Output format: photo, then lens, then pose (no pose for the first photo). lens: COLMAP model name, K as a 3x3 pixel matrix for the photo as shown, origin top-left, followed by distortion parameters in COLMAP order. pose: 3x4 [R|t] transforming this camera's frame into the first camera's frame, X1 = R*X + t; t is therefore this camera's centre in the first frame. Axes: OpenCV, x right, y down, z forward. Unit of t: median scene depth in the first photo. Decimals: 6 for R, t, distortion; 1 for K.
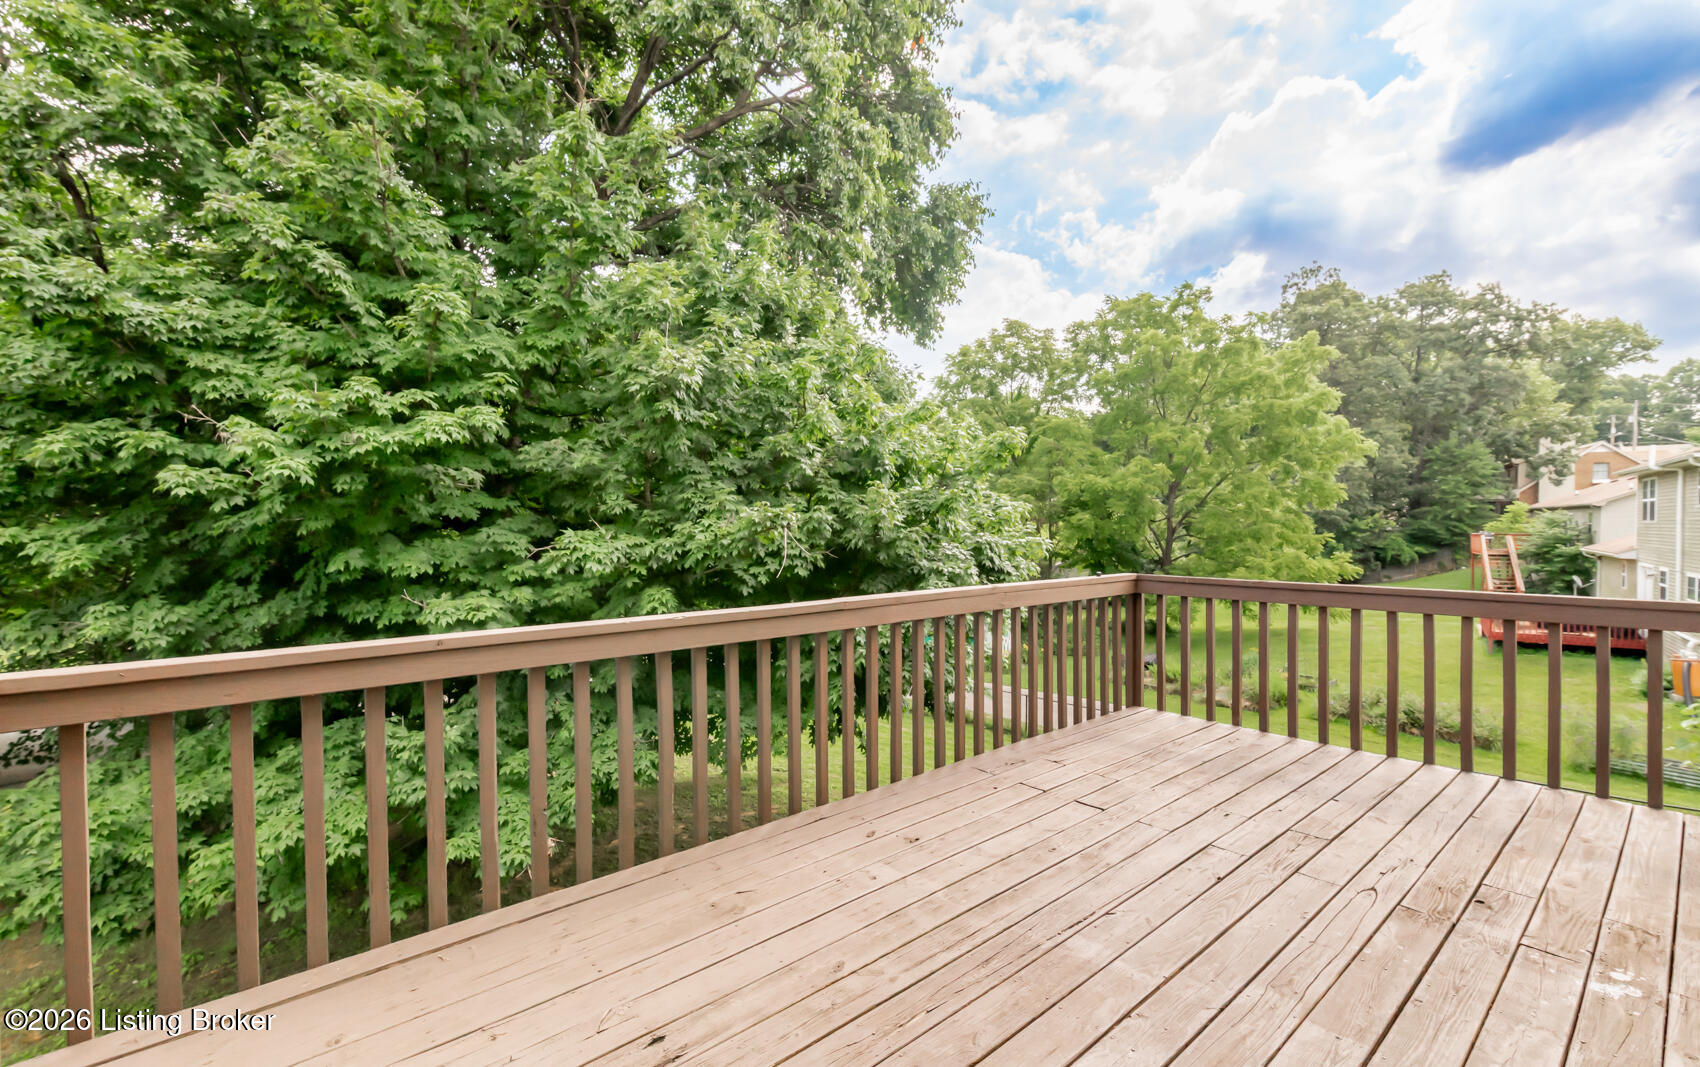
lens RADIAL K [[741.3, 0, 847.3], [0, 741.3, 520.7], [0, 0, 1]] dist [0.000085, -0.000519]
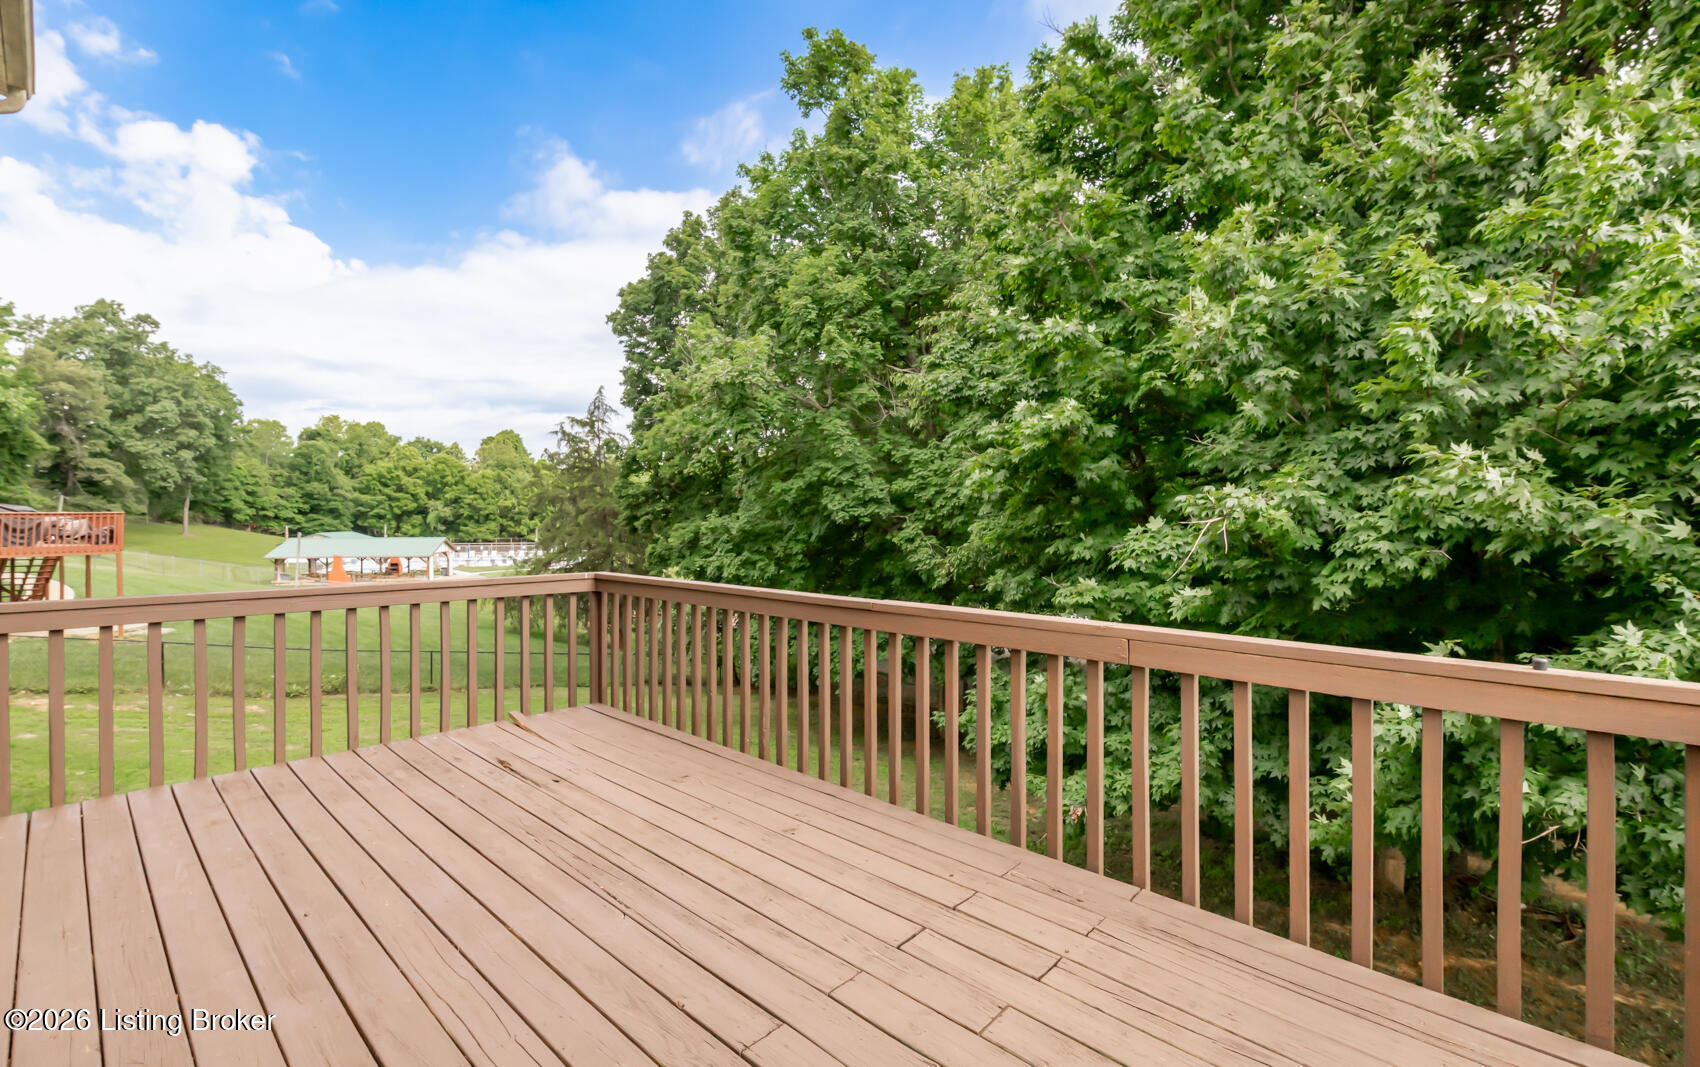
lens RADIAL K [[741.3, 0, 847.3], [0, 741.3, 520.7], [0, 0, 1]] dist [0.000085, -0.000519]
pose [[0.112794, 0.001899, -0.993617, 1.408508], [-0.008632, 0.999962, 0.000931, -0.003697], [0.993581, 0.008472, 0.112806, 1.207455]]
